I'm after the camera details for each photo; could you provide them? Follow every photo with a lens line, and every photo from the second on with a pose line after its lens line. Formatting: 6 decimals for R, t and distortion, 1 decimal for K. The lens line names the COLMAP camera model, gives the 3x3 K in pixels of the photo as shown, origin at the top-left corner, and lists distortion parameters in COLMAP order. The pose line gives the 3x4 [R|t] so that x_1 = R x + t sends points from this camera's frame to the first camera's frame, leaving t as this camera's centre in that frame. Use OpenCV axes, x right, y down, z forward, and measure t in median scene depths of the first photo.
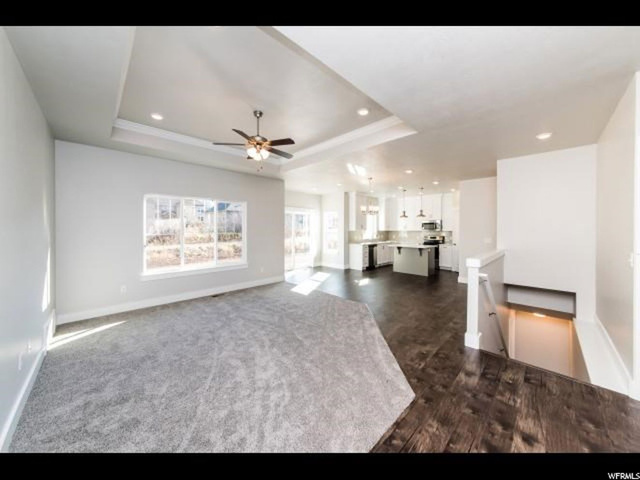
lens RADIAL K [[228.1, 0, 301.8], [0, 228.1, 231.9], [0, 0, 1]] dist [-0.000462, -0.000049]
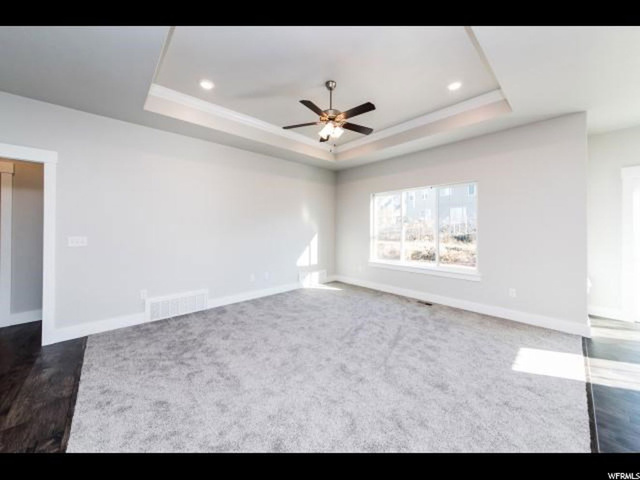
lens RADIAL K [[232.0, 0, 343.9], [0, 232.0, 227.3], [0, 0, 1]] dist [-0.000174, 0.000003]
pose [[0.053441, -0.006332, -0.998551, 0.259541], [-0.012894, 0.999892, -0.007030, 0.010572], [0.998488, 0.013251, 0.053353, 0.389871]]
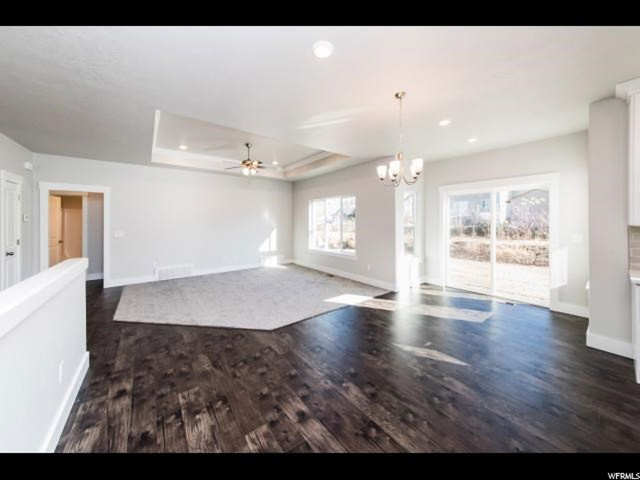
lens RADIAL K [[234.0, 0, 343.1], [0, 234.0, 221.9], [0, 0, 1]] dist [-0.002281, -0.000207]
pose [[-0.041311, -0.000271, -0.999146, 0.513873], [-0.008795, 0.999961, 0.000093, -0.004258], [0.999108, 0.008791, -0.041311, 0.659586]]
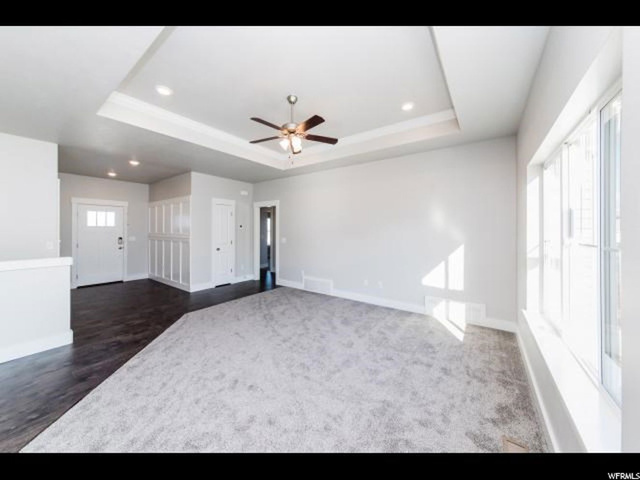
lens RADIAL K [[228.8, 0, 288.6], [0, 228.8, 227.6], [0, 0, 1]] dist [-0.000620, -0.000036]
pose [[-0.989641, -0.004267, -0.143499, -0.027285], [-0.004514, 0.999989, 0.001394, -0.006756], [0.143491, 0.002028, -0.989649, 0.735837]]
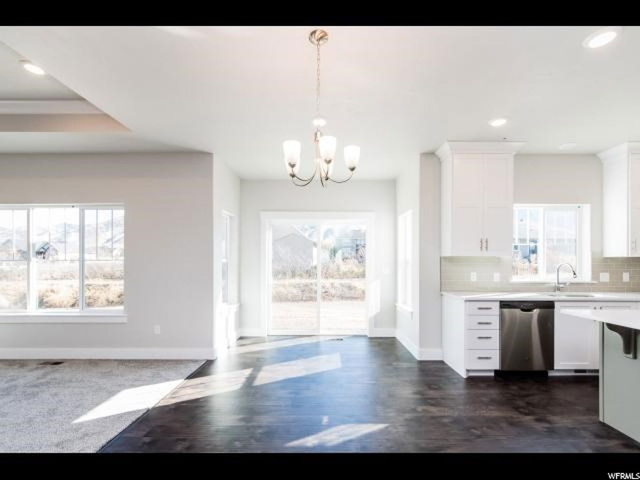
lens RADIAL K [[262.5, 0, 322.7], [0, 262.5, 264.1], [0, 0, 1]] dist [0.000286, -0.000020]
pose [[0.732271, 0.001163, -0.681012, 0.356004], [-0.008160, 0.999942, -0.007068, 0.012121], [0.680964, 0.010733, 0.732238, 0.569340]]
